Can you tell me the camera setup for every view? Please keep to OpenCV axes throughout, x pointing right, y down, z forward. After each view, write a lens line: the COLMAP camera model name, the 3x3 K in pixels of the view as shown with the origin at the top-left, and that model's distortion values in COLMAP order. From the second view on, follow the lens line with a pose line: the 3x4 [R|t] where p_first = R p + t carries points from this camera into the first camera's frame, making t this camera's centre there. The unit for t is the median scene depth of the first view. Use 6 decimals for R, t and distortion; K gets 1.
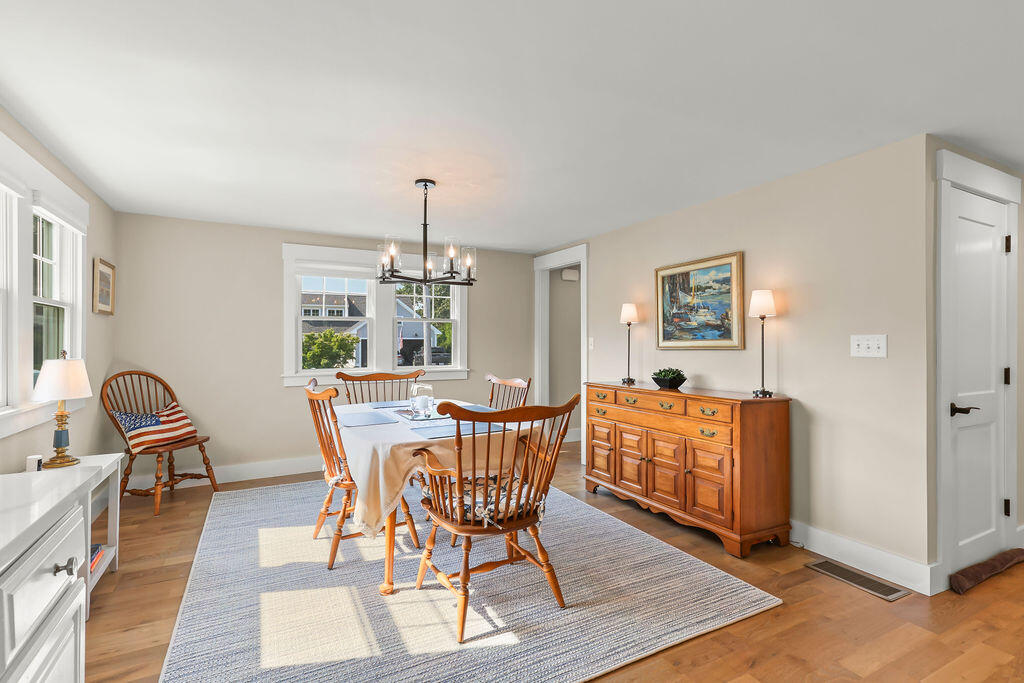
lens RADIAL K [[481.0, 0, 506.4], [0, 481.0, 345.5], [0, 0, 1]] dist [0.026811, -0.005123]
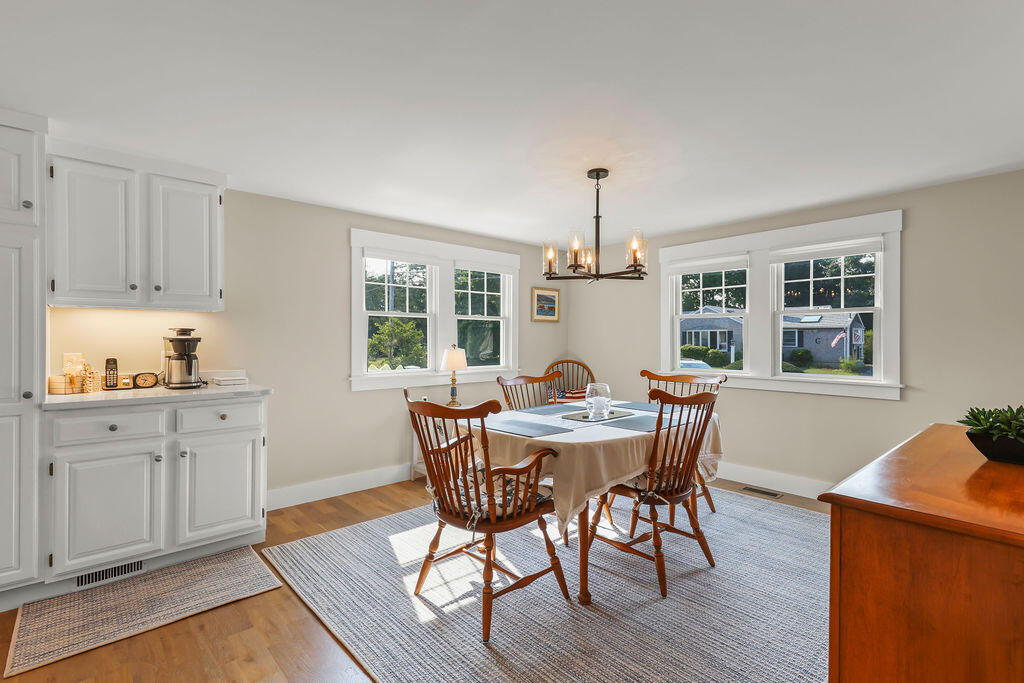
lens RADIAL K [[481.0, 0, 514.2], [0, 481.0, 338.5], [0, 0, 1]] dist [0.026811, -0.005123]
pose [[0.249353, 0.004438, -0.968403, 0.604093], [-0.008748, 0.999959, 0.002331, -0.014054], [0.968373, 0.007890, 0.249382, 0.498777]]
